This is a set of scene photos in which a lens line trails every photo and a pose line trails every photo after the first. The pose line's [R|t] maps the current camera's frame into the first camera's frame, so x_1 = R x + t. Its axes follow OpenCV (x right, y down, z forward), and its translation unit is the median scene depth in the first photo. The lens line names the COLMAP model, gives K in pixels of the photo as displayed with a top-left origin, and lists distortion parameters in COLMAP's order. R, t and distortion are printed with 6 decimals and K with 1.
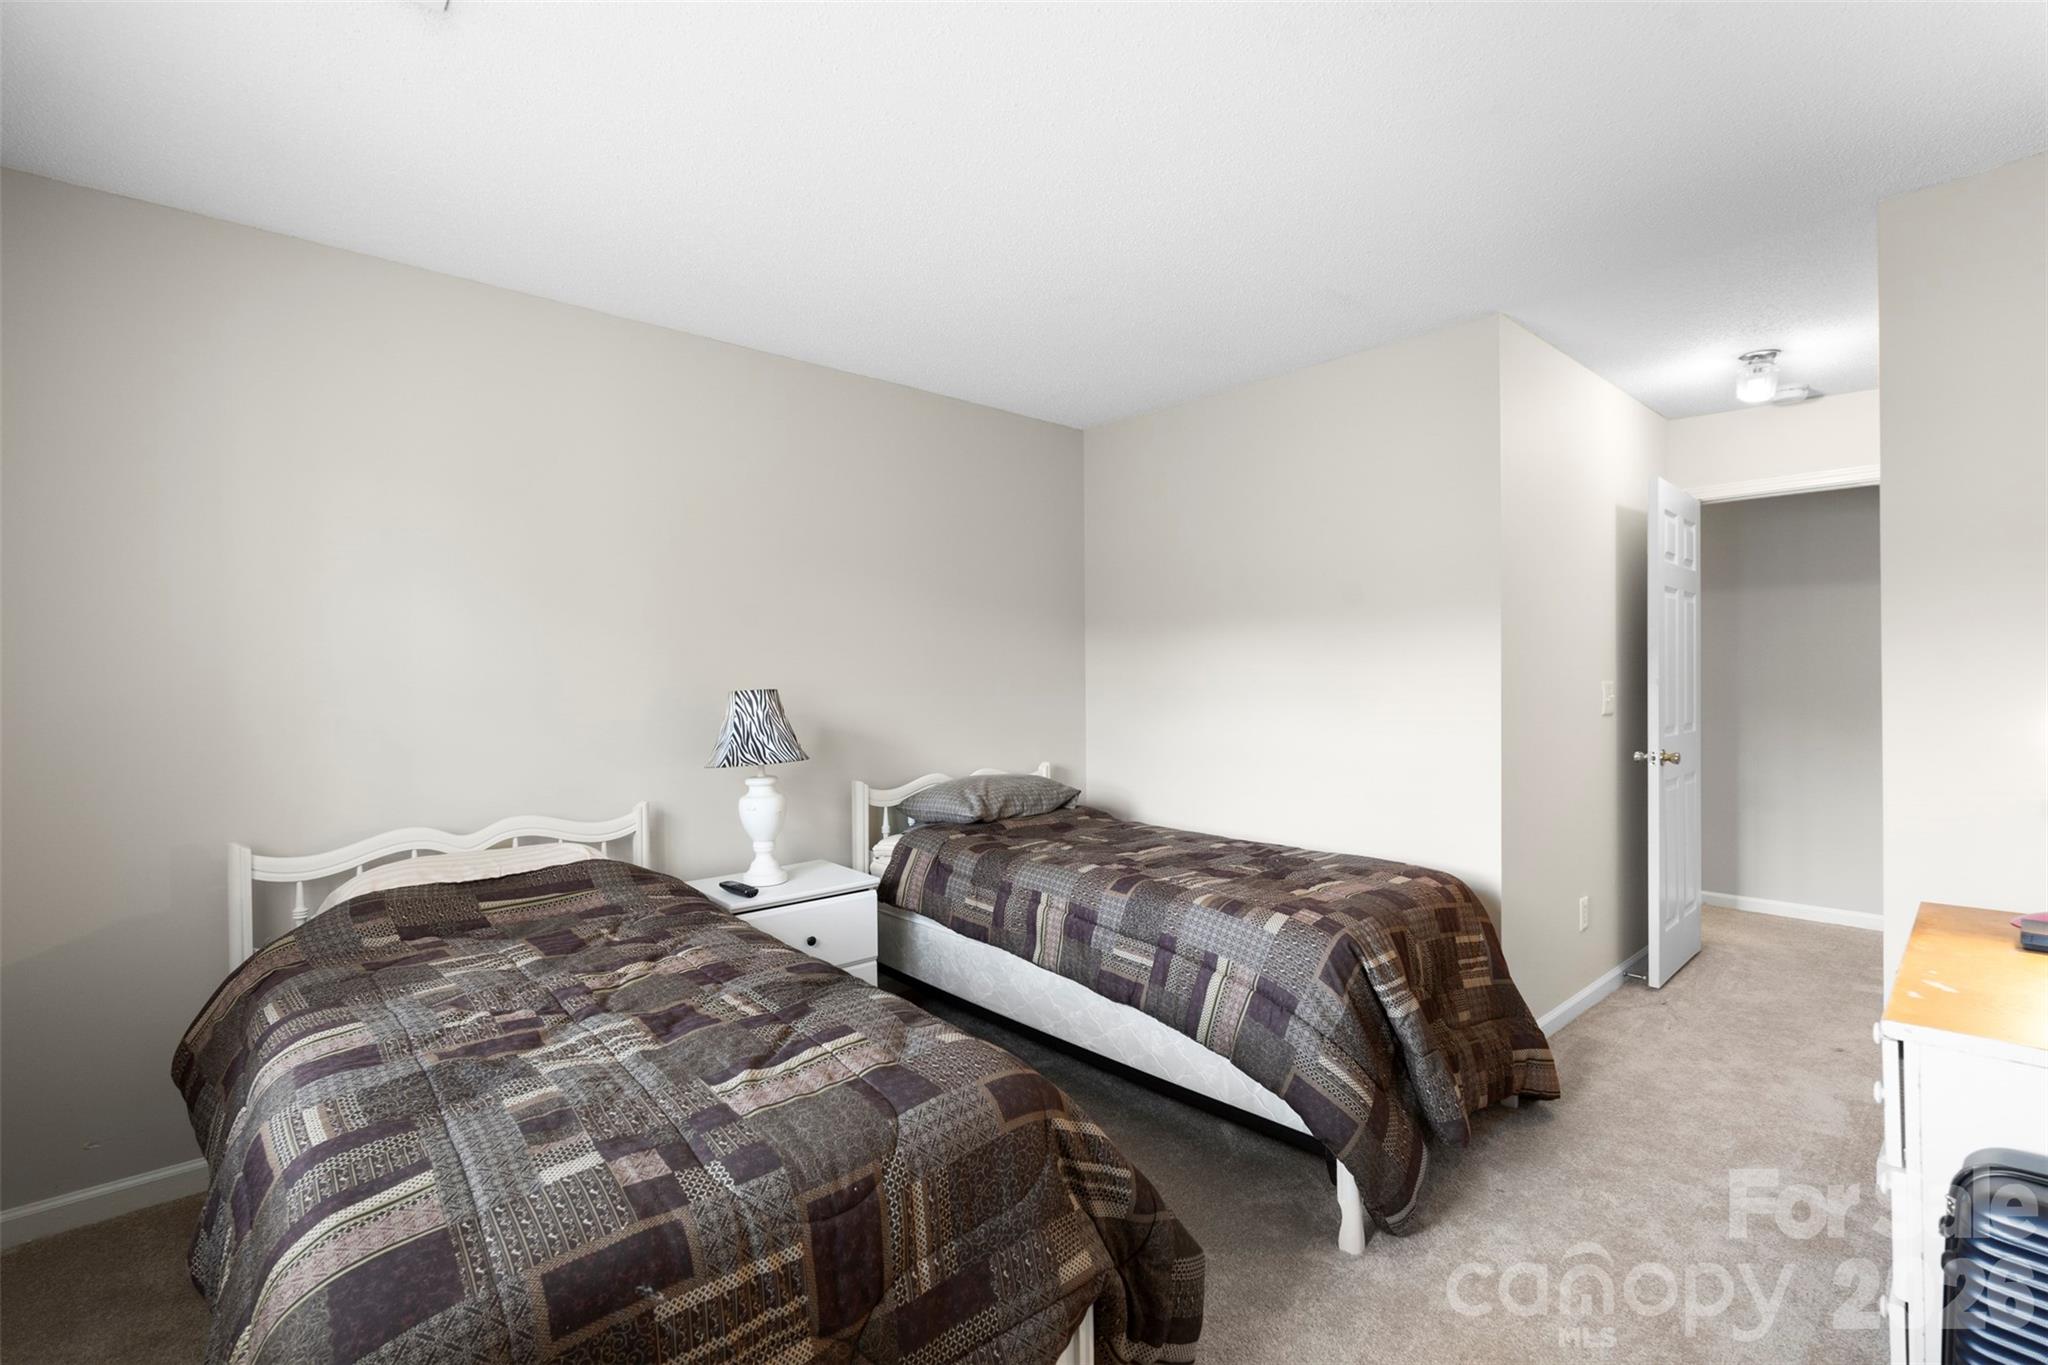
lens RADIAL K [[914.2, 0, 1028.5], [0, 914.2, 676.9], [0, 0, 1]] dist [-0.012620, 0.000120]
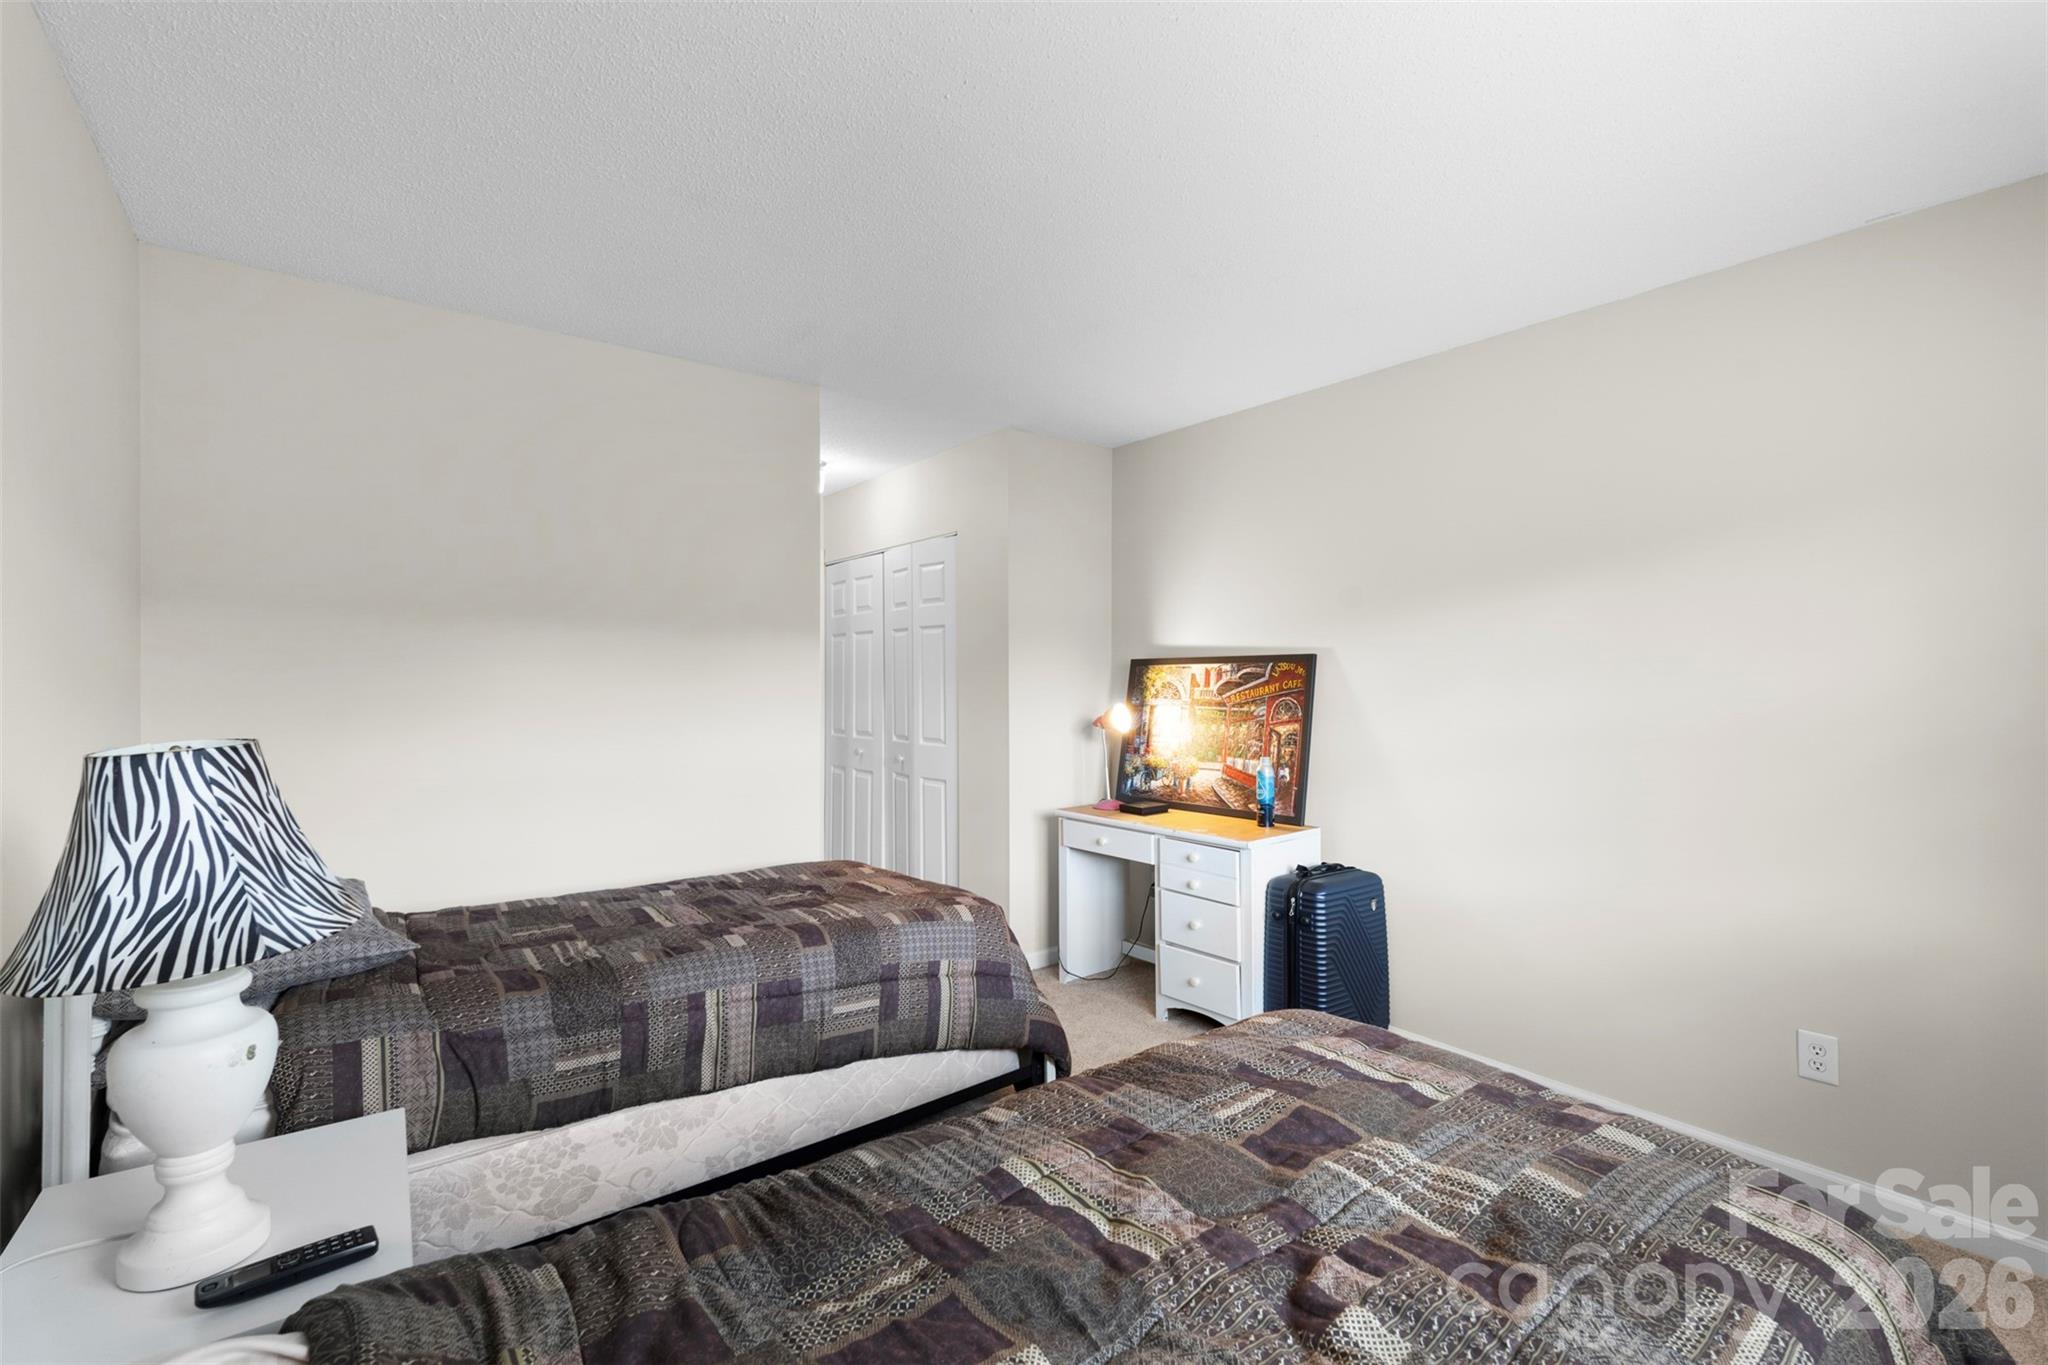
lens RADIAL K [[914.2, 0, 1028.5], [0, 914.2, 676.9], [0, 0, 1]] dist [-0.012620, 0.000120]
pose [[0.084144, 0.007088, 0.996428, -0.769847], [0.007595, 0.999941, -0.007754, -0.009285], [-0.996425, 0.008220, 0.084086, 0.755656]]
